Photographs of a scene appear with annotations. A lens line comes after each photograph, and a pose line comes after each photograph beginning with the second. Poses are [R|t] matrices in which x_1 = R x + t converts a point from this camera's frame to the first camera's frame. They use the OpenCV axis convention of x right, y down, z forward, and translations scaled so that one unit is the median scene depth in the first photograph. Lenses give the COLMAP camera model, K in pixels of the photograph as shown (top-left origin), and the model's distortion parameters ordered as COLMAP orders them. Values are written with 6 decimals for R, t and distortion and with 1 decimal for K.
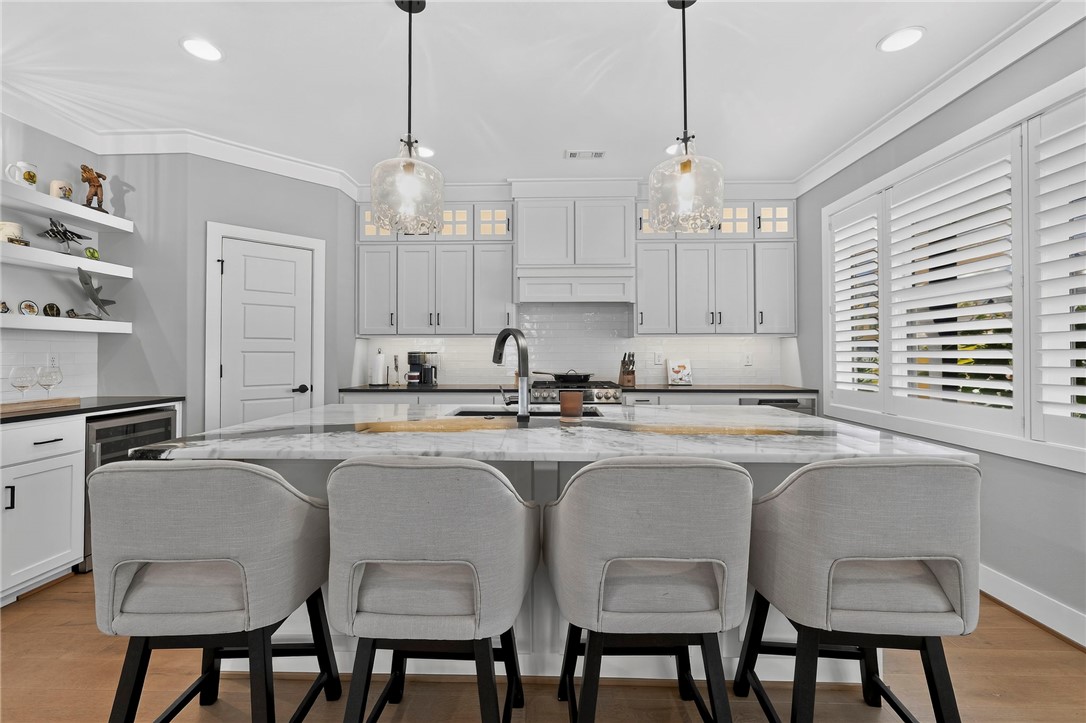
lens RADIAL K [[475.0, 0, 529.5], [0, 475.0, 346.2], [0, 0, 1]] dist [0.001010, -0.000098]
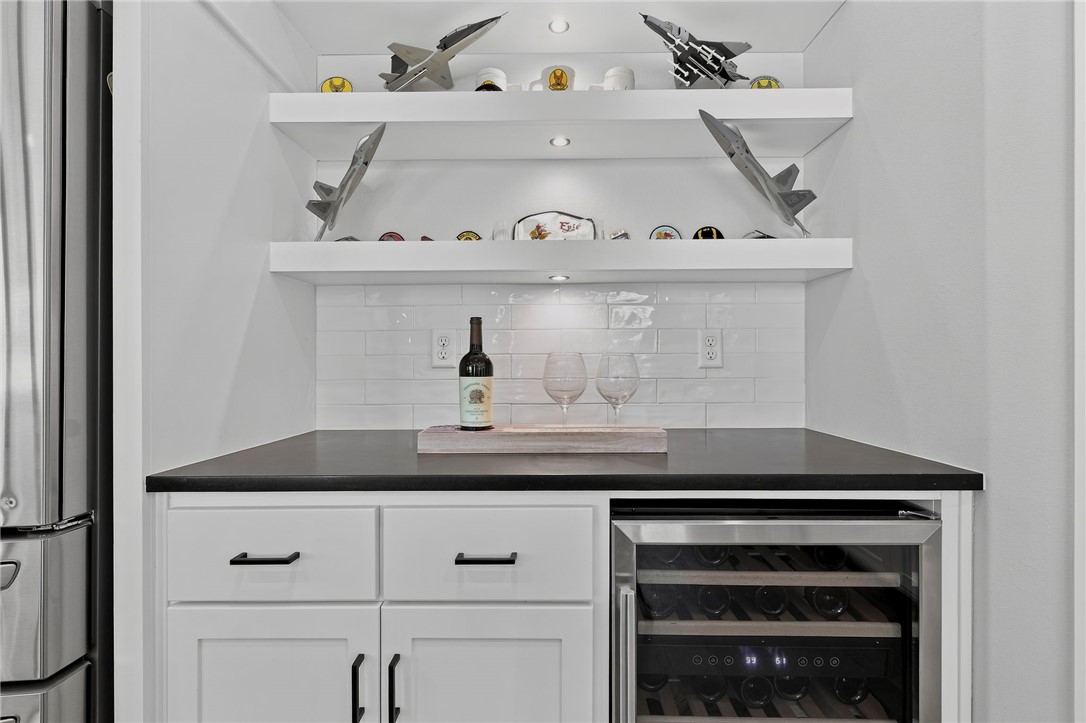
lens RADIAL K [[516.3, 0, 546.1], [0, 516.3, 361.2], [0, 0, 1]] dist [-0.004575, 0.001198]
pose [[0.021607, 0.002698, -0.999763, -0.358989], [0.018480, 0.999824, 0.003098, 0.031127], [0.999596, -0.018542, 0.021554, 0.602428]]
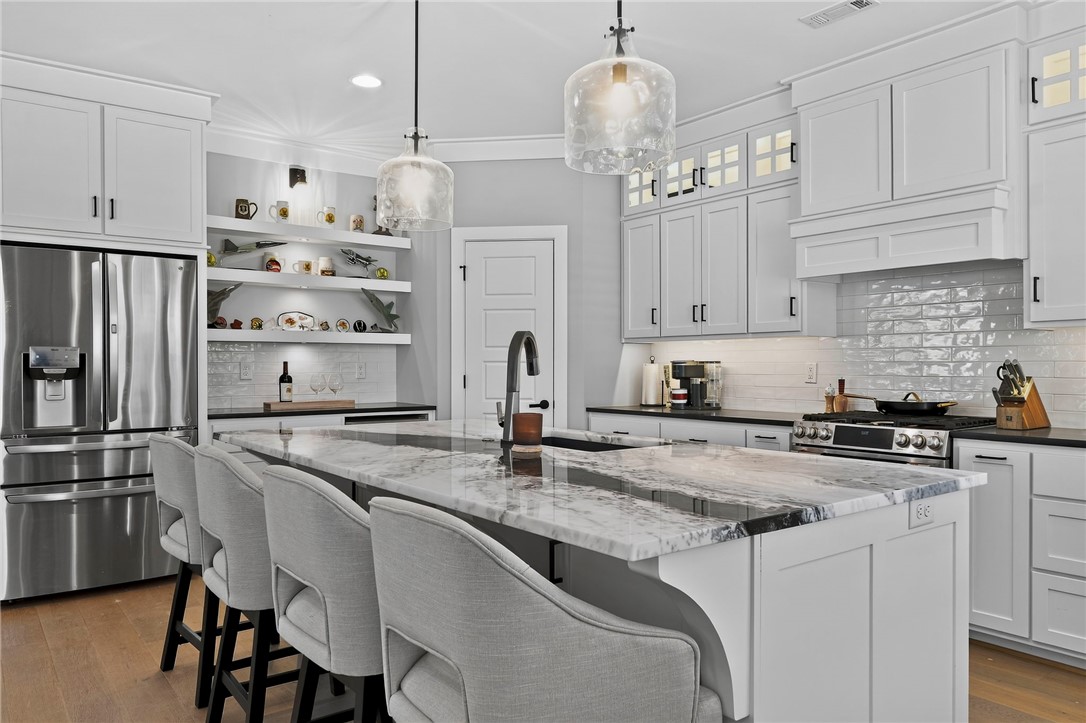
lens RADIAL K [[767.4, 0, 545.3], [0, 767.4, 365.7], [0, 0, 1]] dist [0.001655, 0.001815]
pose [[0.620170, 0.001910, -0.784465, 0.553049], [0.012944, 0.999836, 0.012668, 0.002459], [0.784360, -0.018011, 0.620044, 0.135669]]
